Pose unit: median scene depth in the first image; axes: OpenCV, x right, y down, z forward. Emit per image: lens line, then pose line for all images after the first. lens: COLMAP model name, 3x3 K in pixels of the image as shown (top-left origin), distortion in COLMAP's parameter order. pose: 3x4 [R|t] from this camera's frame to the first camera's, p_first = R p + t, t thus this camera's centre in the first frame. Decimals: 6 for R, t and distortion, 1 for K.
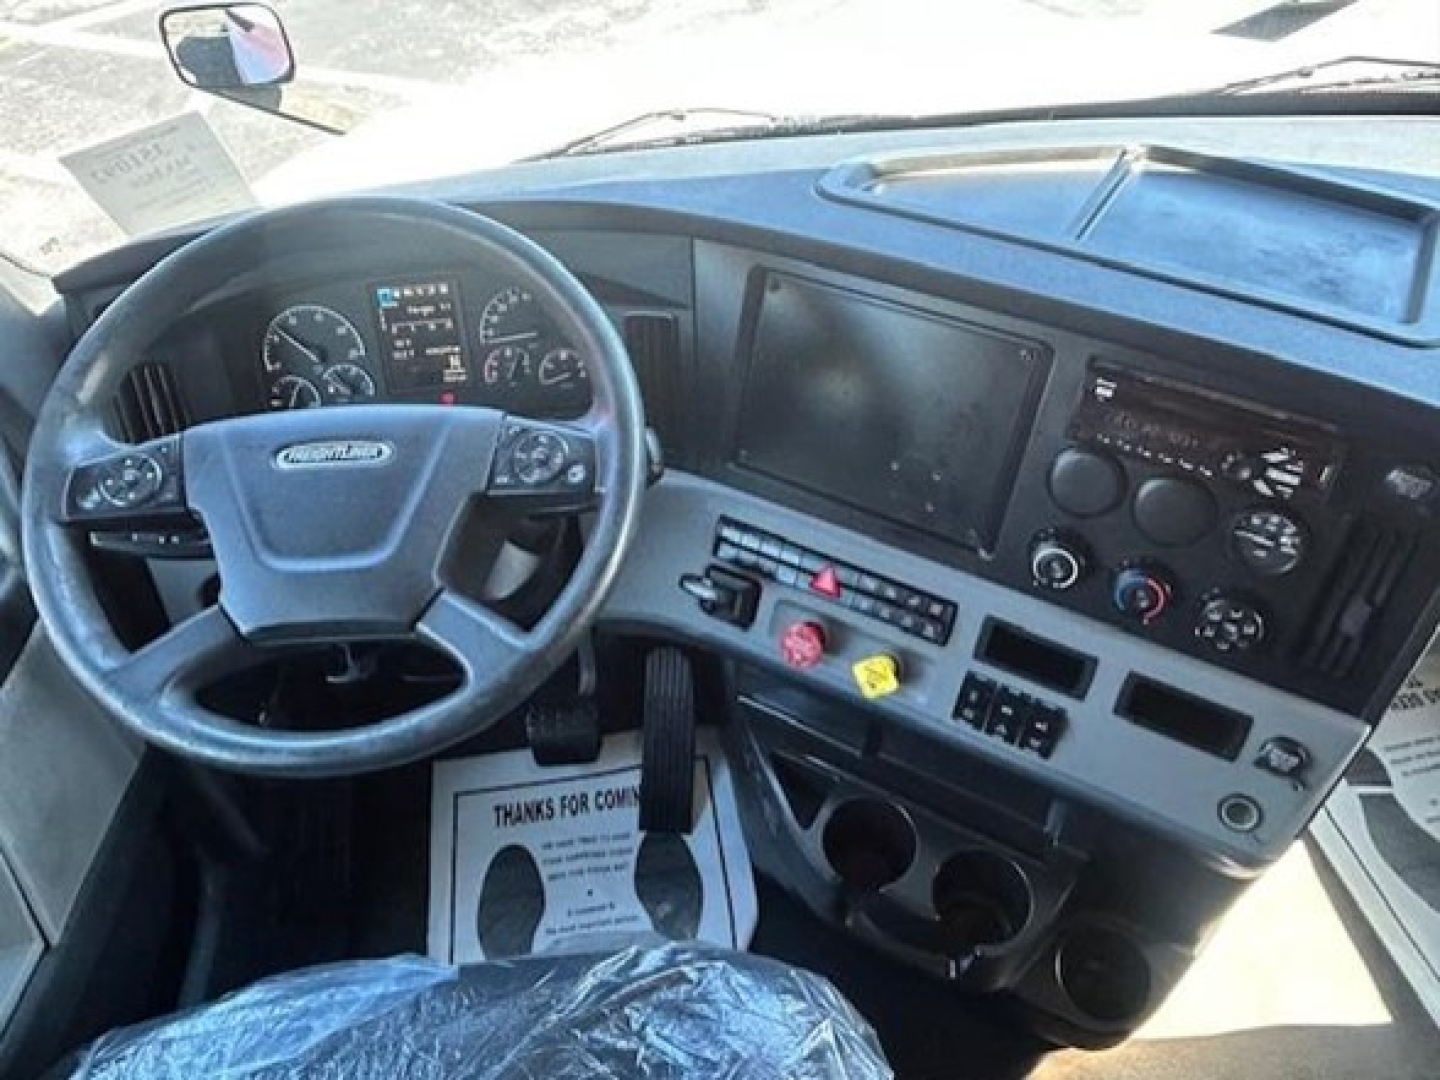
lens RADIAL K [[1069.4, 0, 717.8], [0, 1069.4, 538.9], [0, 0, 1]] dist [0.001192, -0.001650]
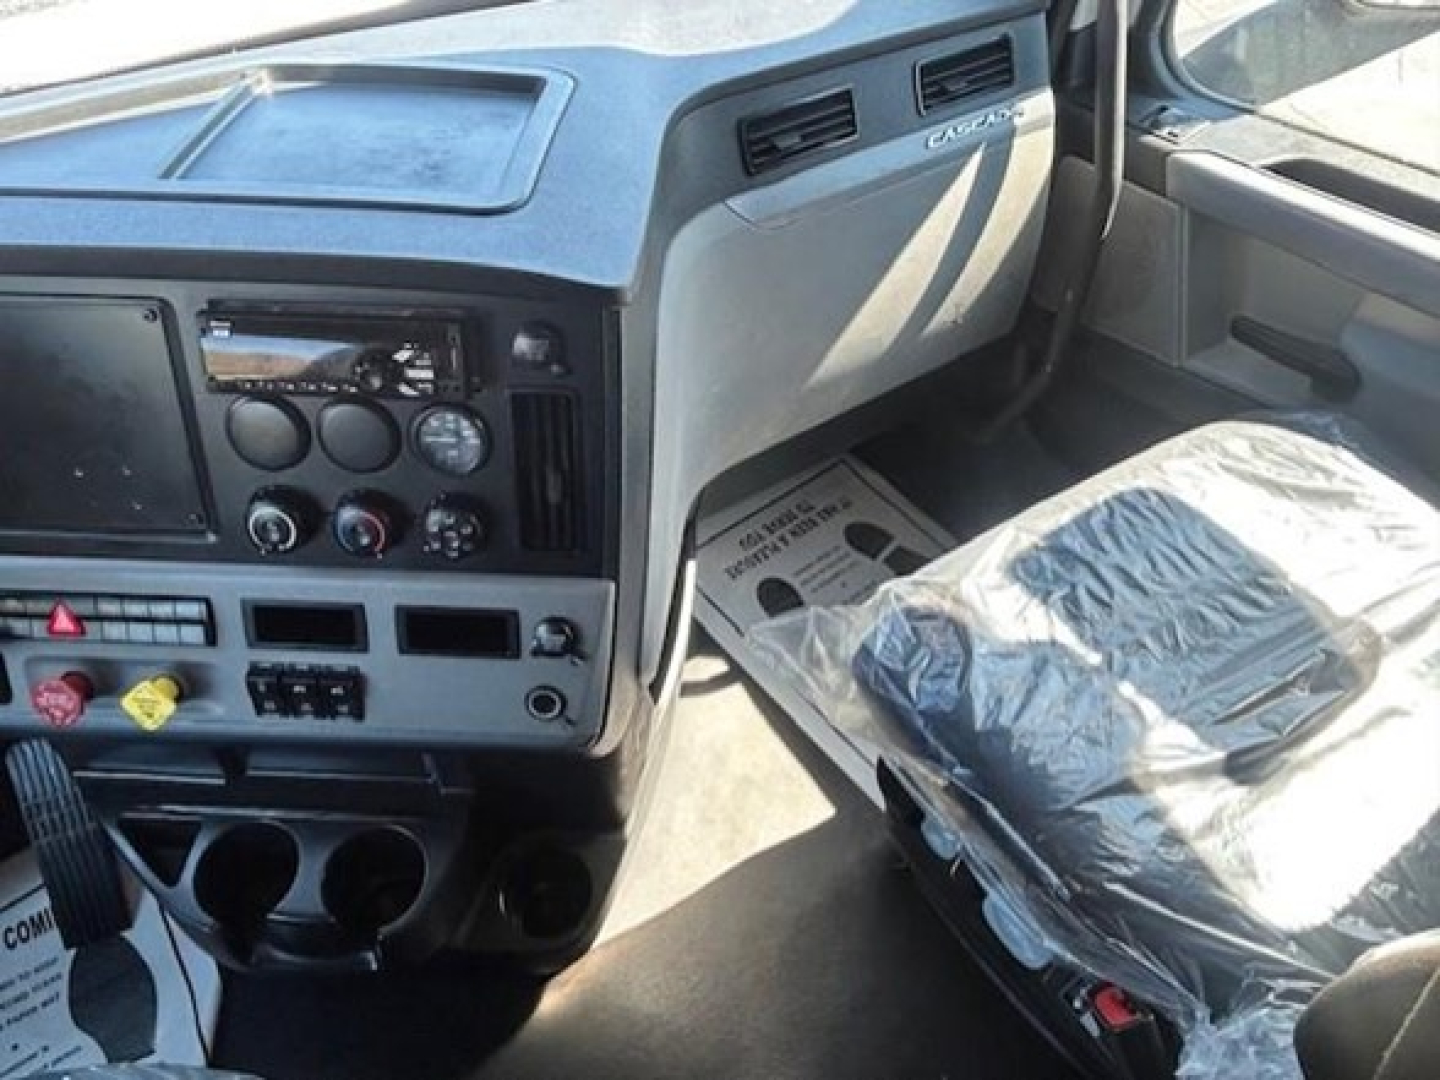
lens RADIAL K [[1069.4, 0, 724.3], [0, 1069.4, 529.8], [0, 0, 1]] dist [0.001192, -0.001650]
pose [[0.887164, -0.314493, 0.337691, 0.332413], [0.305361, 0.948755, 0.081350, 0.067901], [-0.345970, 0.030946, 0.937735, -0.000388]]
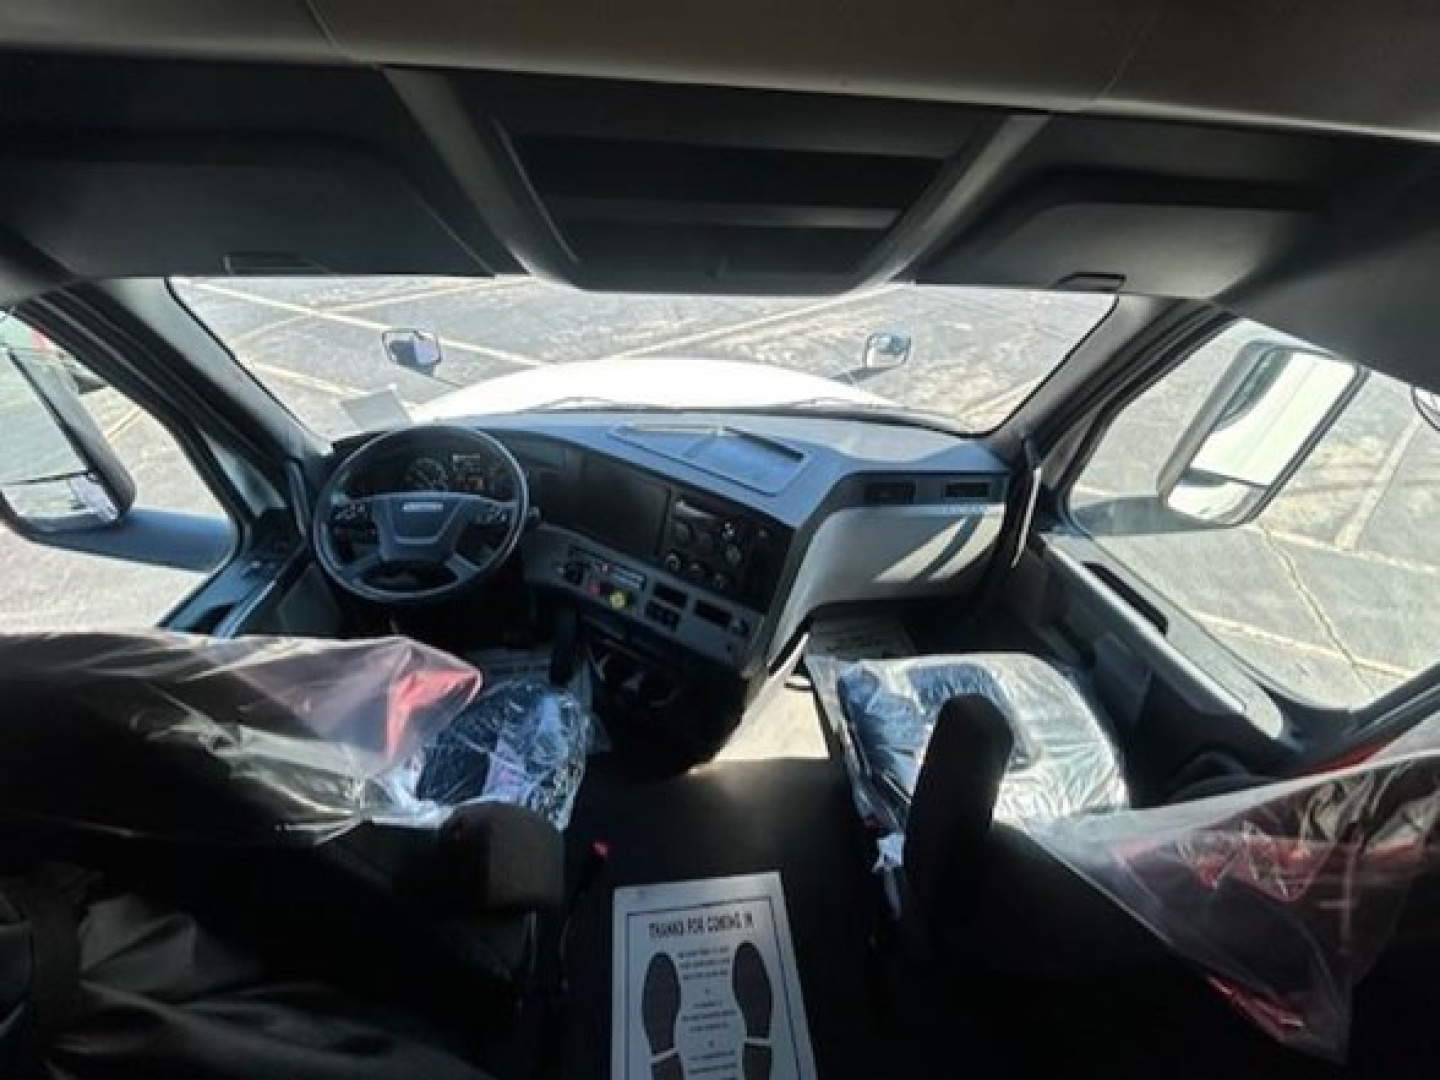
lens RADIAL K [[575.9, 0, 723.1], [0, 575.9, 539.8], [0, 0, 1]] dist [-0.006047, 0.001457]
pose [[0.994536, 0.059343, 0.085886, 0.298011], [-0.050087, 0.993084, -0.106184, 0.121172], [-0.091594, 0.101302, 0.990630, -0.581162]]
